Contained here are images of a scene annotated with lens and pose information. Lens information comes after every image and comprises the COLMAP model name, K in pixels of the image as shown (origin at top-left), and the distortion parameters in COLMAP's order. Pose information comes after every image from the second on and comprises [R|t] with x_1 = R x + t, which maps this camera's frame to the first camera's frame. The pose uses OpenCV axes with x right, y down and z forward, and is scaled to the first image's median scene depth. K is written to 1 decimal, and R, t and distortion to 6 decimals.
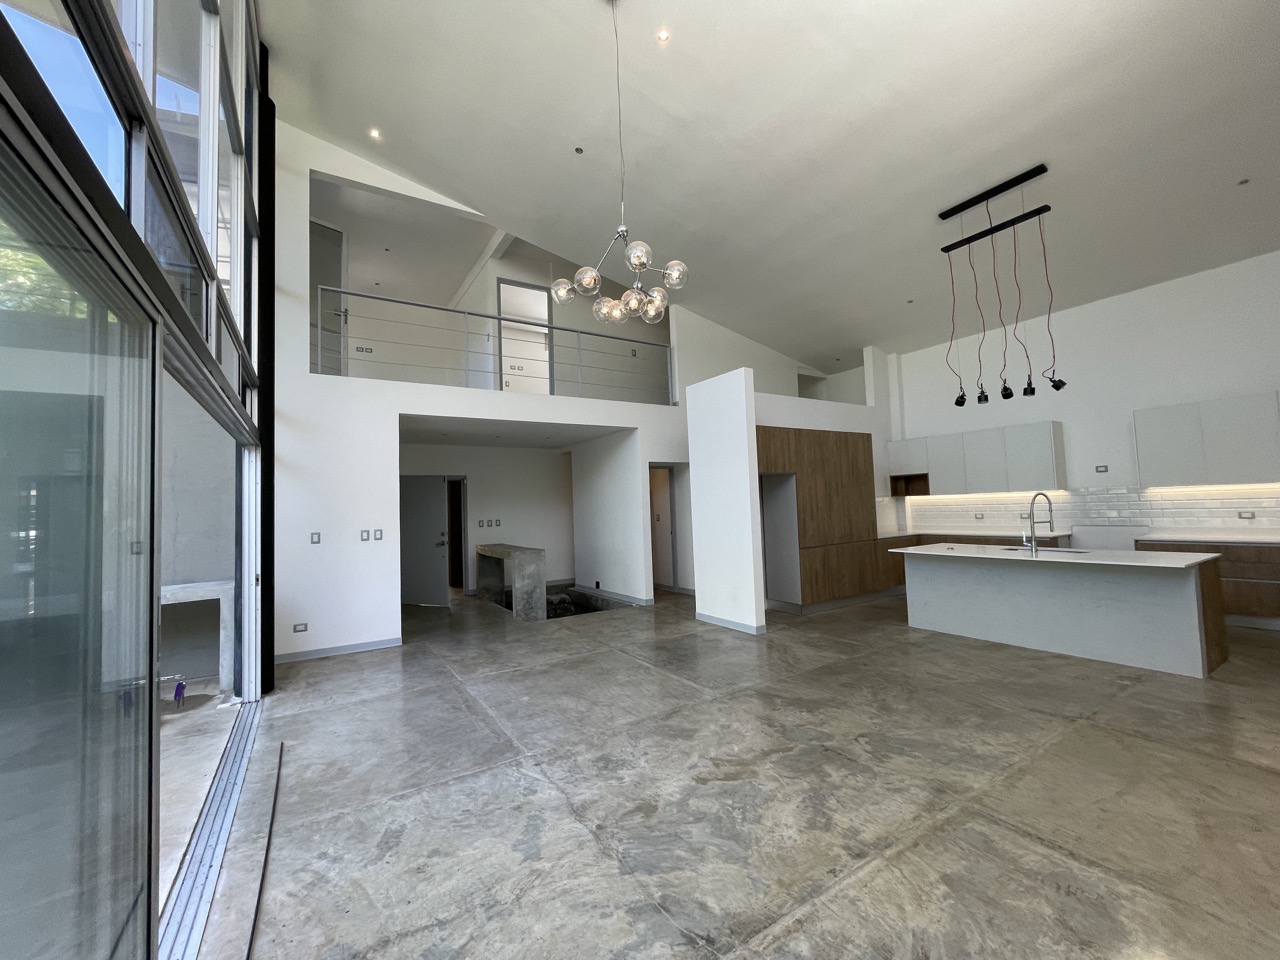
lens RADIAL K [[517.1, 0, 641.1], [0, 517.1, 480.2], [0, 0, 1]] dist [-0.002868, 0.000298]
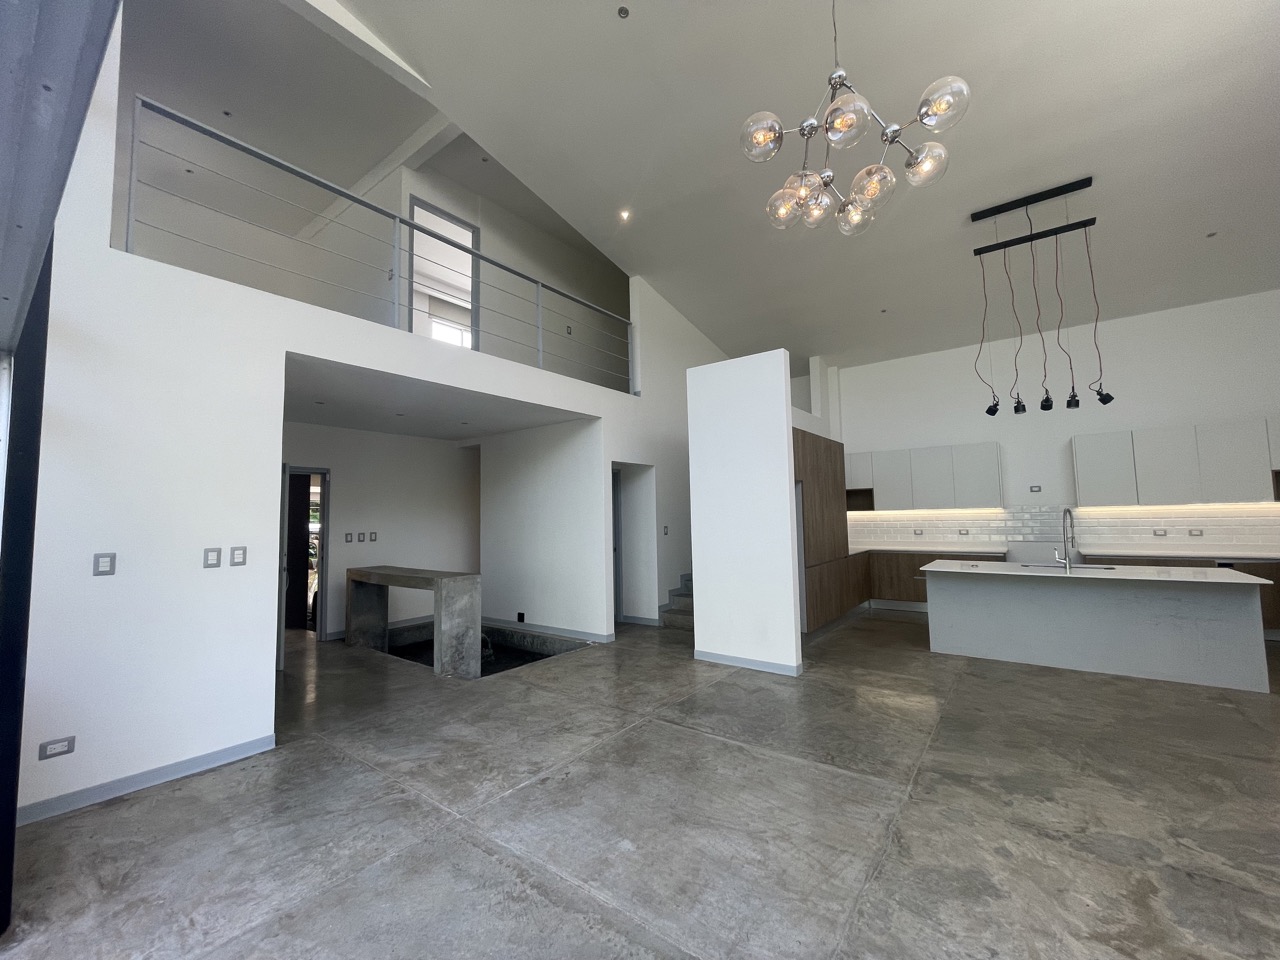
lens RADIAL K [[517.1, 0, 640.9], [0, 517.1, 480.3], [0, 0, 1]] dist [-0.002868, 0.000298]
pose [[0.937712, 0.041924, 0.344874, -0.331376], [-0.031880, 0.998888, -0.034745, 0.031679], [-0.345947, 0.021586, 0.938006, 0.355807]]
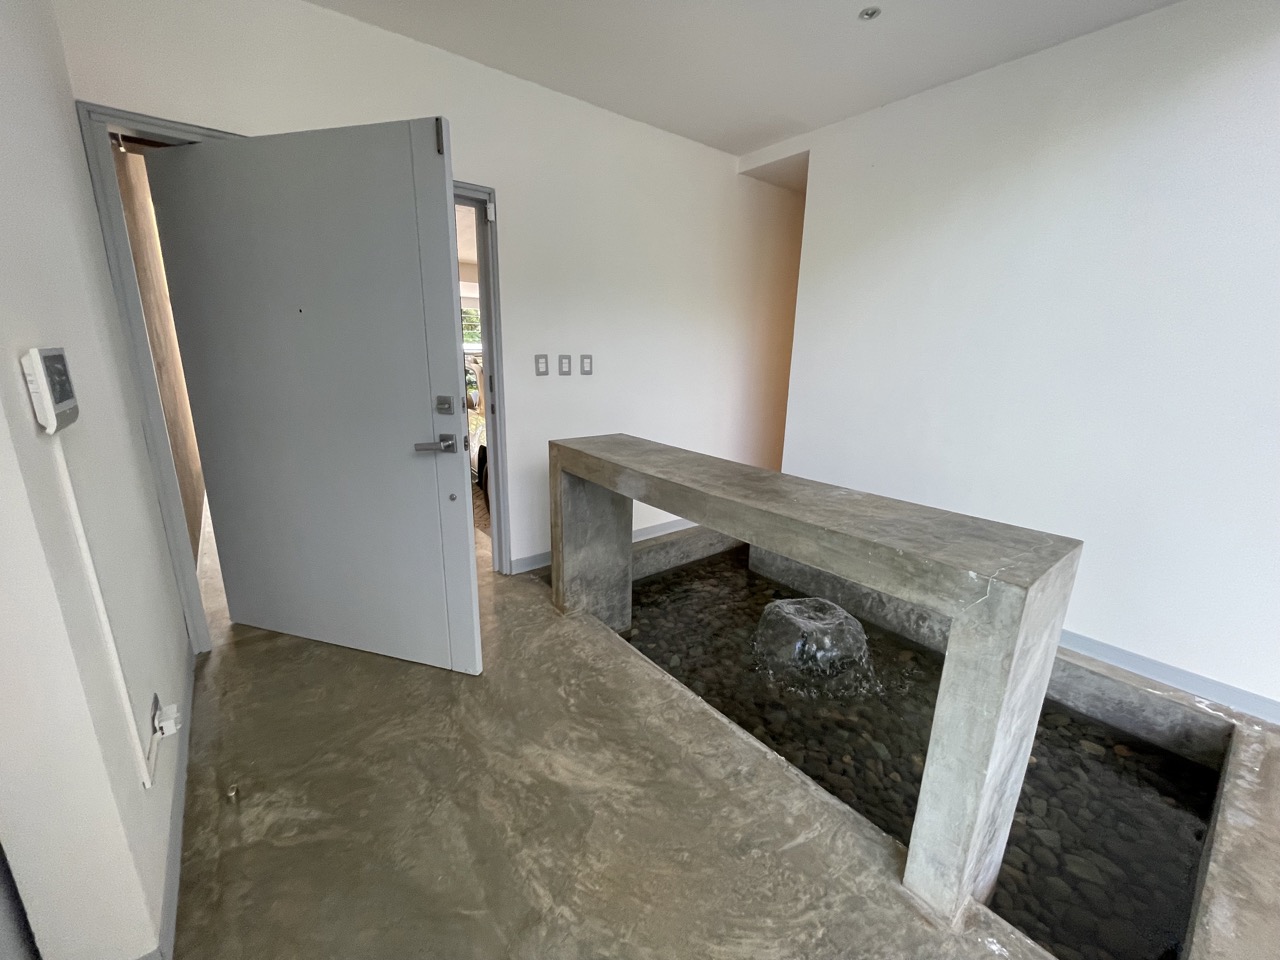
lens RADIAL K [[517.1, 0, 638.7], [0, 517.1, 479.5], [0, 0, 1]] dist [-0.002868, 0.000298]
pose [[0.993760, 0.028169, 0.107923, -0.514989], [-0.058535, 0.955346, 0.289633, 0.101462], [-0.094945, -0.294143, 0.951034, 1.219866]]
